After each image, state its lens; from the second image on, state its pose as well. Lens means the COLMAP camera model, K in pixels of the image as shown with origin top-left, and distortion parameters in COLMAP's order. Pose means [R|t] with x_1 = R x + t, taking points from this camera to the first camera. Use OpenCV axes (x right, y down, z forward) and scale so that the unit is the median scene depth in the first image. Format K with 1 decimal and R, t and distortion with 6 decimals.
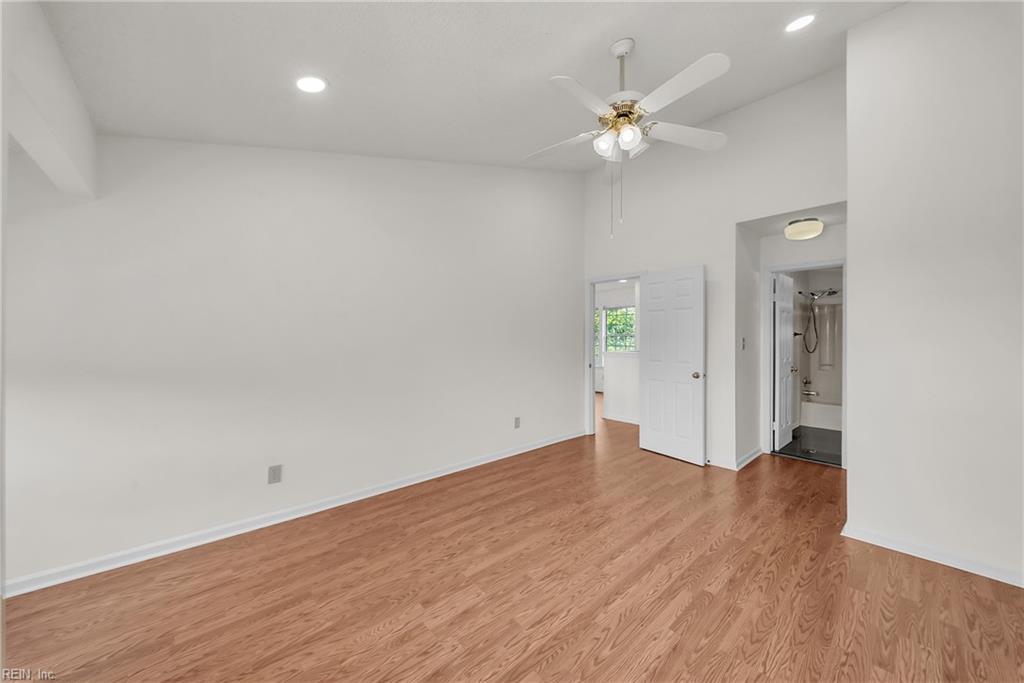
lens RADIAL K [[367.6, 0, 507.8], [0, 367.6, 339.0], [0, 0, 1]] dist [0.004400, -0.000398]
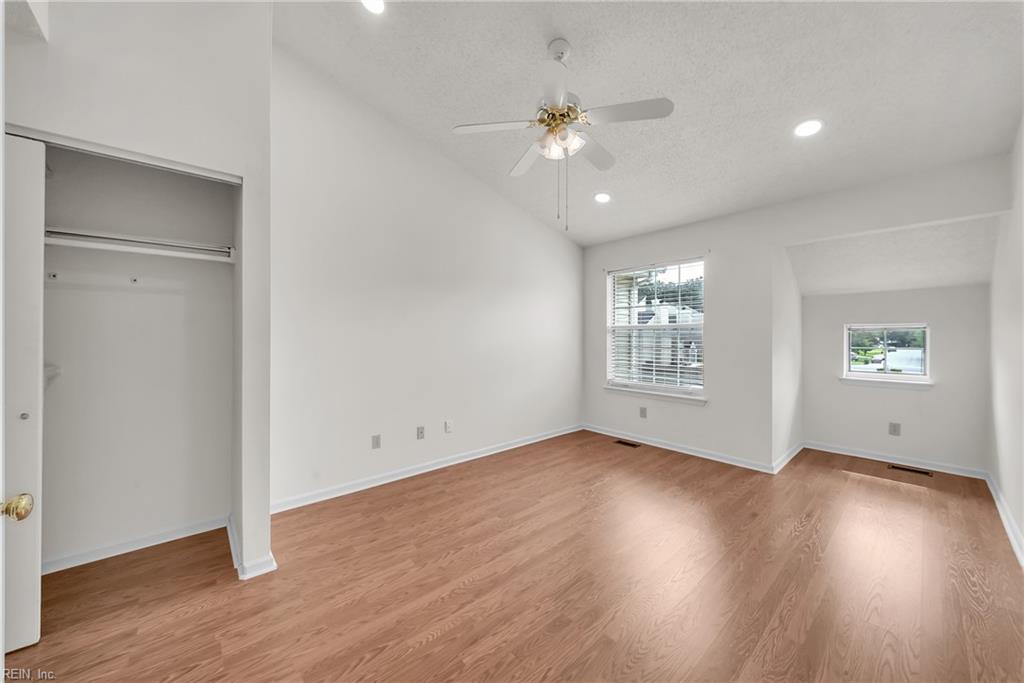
lens RADIAL K [[367.6, 0, 507.8], [0, 367.6, 339.0], [0, 0, 1]] dist [0.004400, -0.000398]
pose [[-0.999993, 0.000293, 0.003855, 0.383942], [0.000333, 0.999946, 0.010382, 0.016308], [-0.003852, 0.010383, -0.999939, 1.760688]]
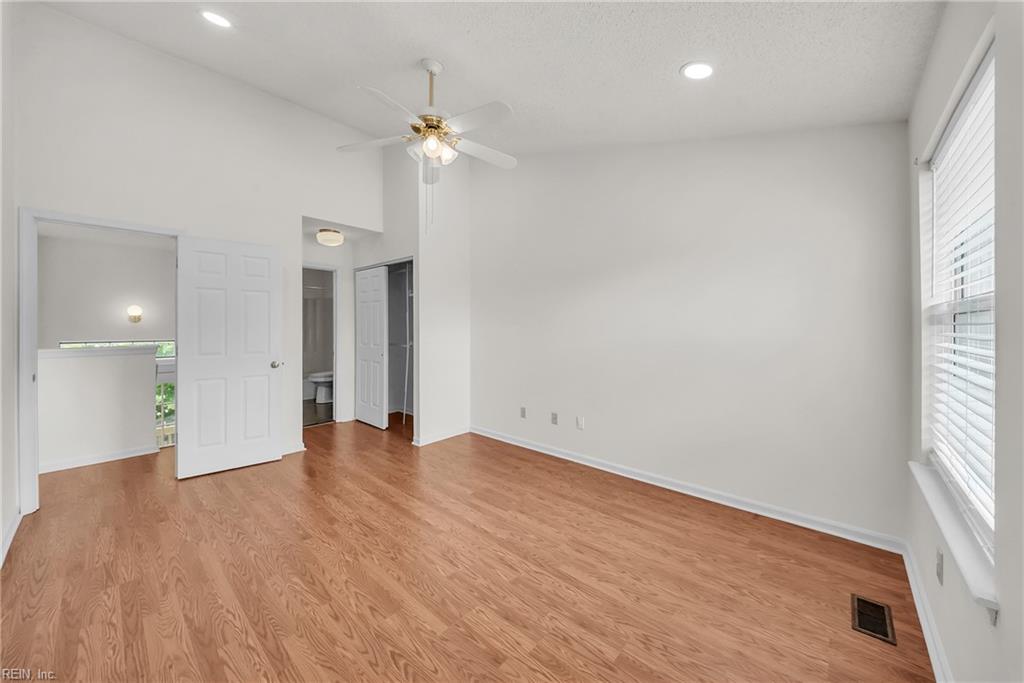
lens RADIAL K [[367.6, 0, 507.8], [0, 367.6, 339.0], [0, 0, 1]] dist [0.004400, -0.000398]
pose [[-0.110197, -0.036422, 0.993242, -0.711008], [0.006563, 0.999280, 0.037371, -0.000131], [-0.993888, 0.010637, -0.109878, 0.764668]]
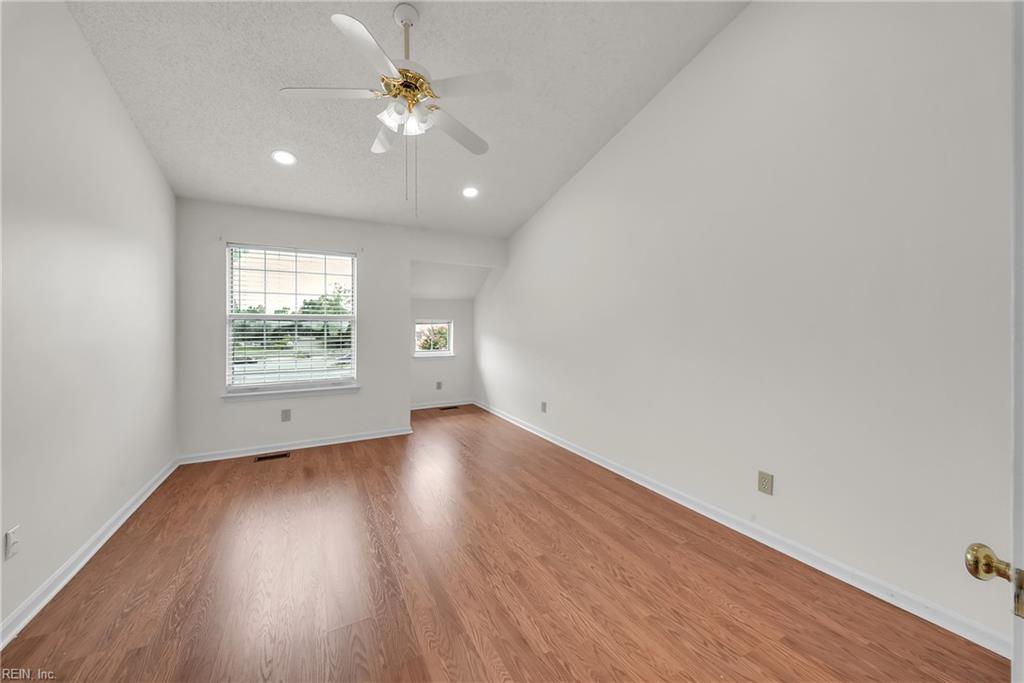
lens RADIAL K [[369.9, 0, 508.7], [0, 369.9, 329.7], [0, 0, 1]] dist [0.010612, -0.000218]
pose [[-0.234721, 0.006659, -0.972040, 1.019597], [-0.001740, 0.999972, 0.007270, 0.016079], [0.972061, 0.003398, -0.234703, 1.279314]]
